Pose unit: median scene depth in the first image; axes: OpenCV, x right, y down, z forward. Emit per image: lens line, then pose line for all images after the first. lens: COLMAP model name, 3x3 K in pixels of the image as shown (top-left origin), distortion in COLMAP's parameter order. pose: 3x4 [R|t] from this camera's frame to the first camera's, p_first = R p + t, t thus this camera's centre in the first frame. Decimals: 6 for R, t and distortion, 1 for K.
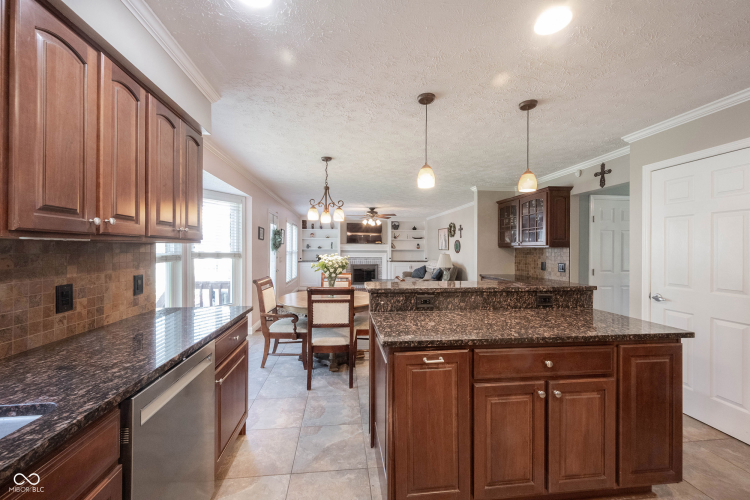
lens RADIAL K [[299.0, 0, 375.6], [0, 299.0, 248.0], [0, 0, 1]] dist [-0.001023, 0.000776]
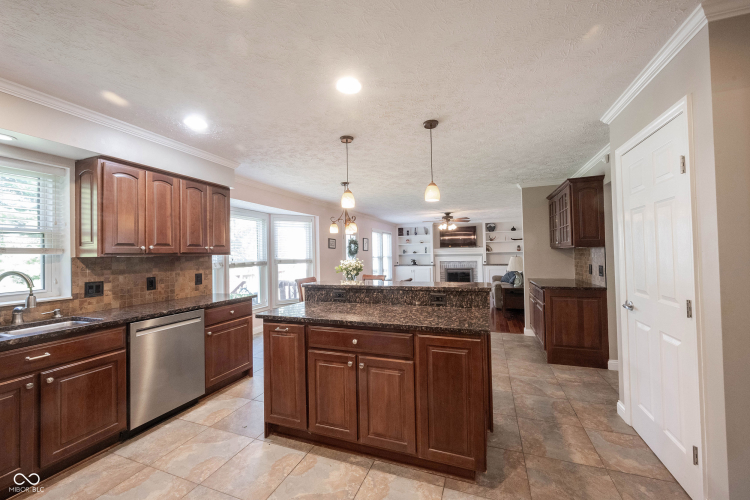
lens RADIAL K [[299.0, 0, 374.2], [0, 299.0, 247.0], [0, 0, 1]] dist [-0.001023, 0.000776]
pose [[0.884976, -0.035115, -0.464310, 0.466913], [0.027207, 0.999348, -0.023721, 0.000845], [0.464841, 0.008360, 0.885355, -0.048697]]
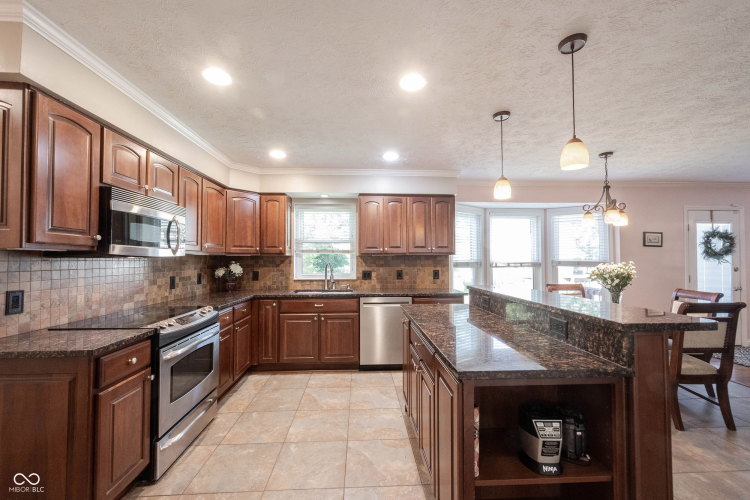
lens RADIAL K [[299.0, 0, 373.6], [0, 299.0, 252.3], [0, 0, 1]] dist [-0.001023, 0.000776]
pose [[-0.068714, -0.029033, -0.997214, 0.681017], [0.007638, 0.999532, -0.029626, 0.010264], [0.997607, -0.009652, -0.068460, 0.329348]]
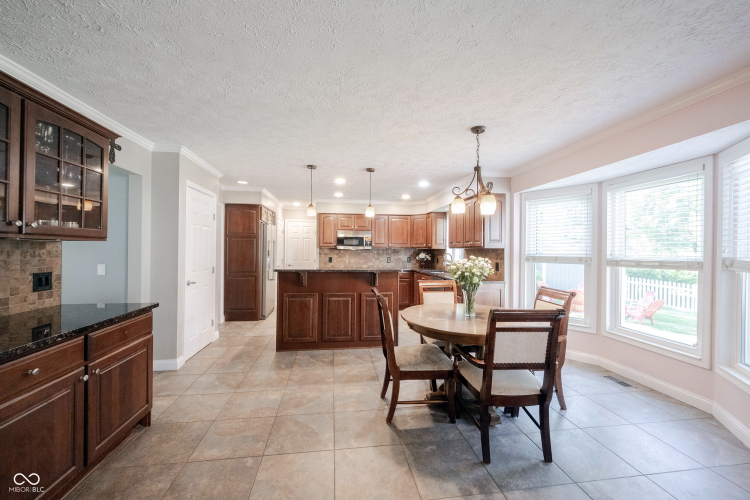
lens RADIAL K [[299.0, 0, 376.8], [0, 299.0, 246.2], [0, 0, 1]] dist [-0.001023, 0.000776]
pose [[-0.999583, -0.014485, -0.024994, 0.092257], [-0.014064, 0.999757, -0.016958, 0.008123], [0.025233, -0.016599, -0.999544, 1.560664]]
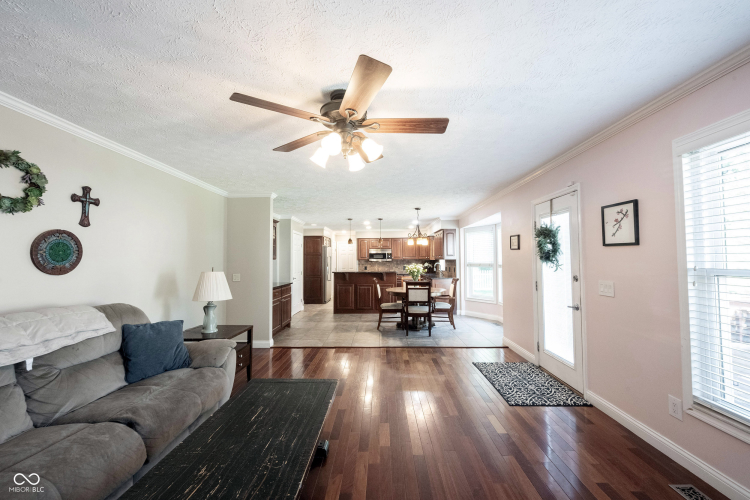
lens RADIAL K [[299.0, 0, 375.8], [0, 299.0, 247.7], [0, 0, 1]] dist [-0.001023, 0.000776]
pose [[-0.989948, 0.006487, 0.141280, -0.146794], [-0.000431, 0.998805, -0.048875, 0.010316], [-0.141428, -0.048445, -0.988762, 2.436873]]
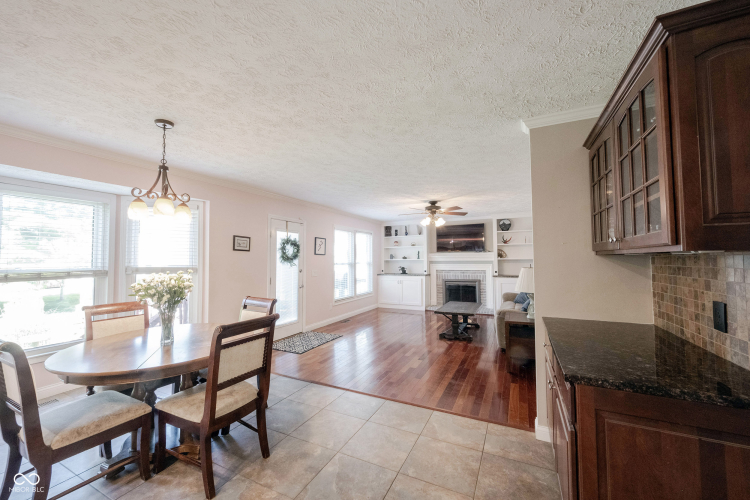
lens RADIAL K [[299.0, 0, 370.9], [0, 299.0, 245.9], [0, 0, 1]] dist [-0.001023, 0.000776]
pose [[0.833545, -0.035648, -0.551300, 0.497190], [0.014180, 0.998968, -0.043155, -0.000236], [0.552270, 0.028154, 0.833190, 0.639143]]
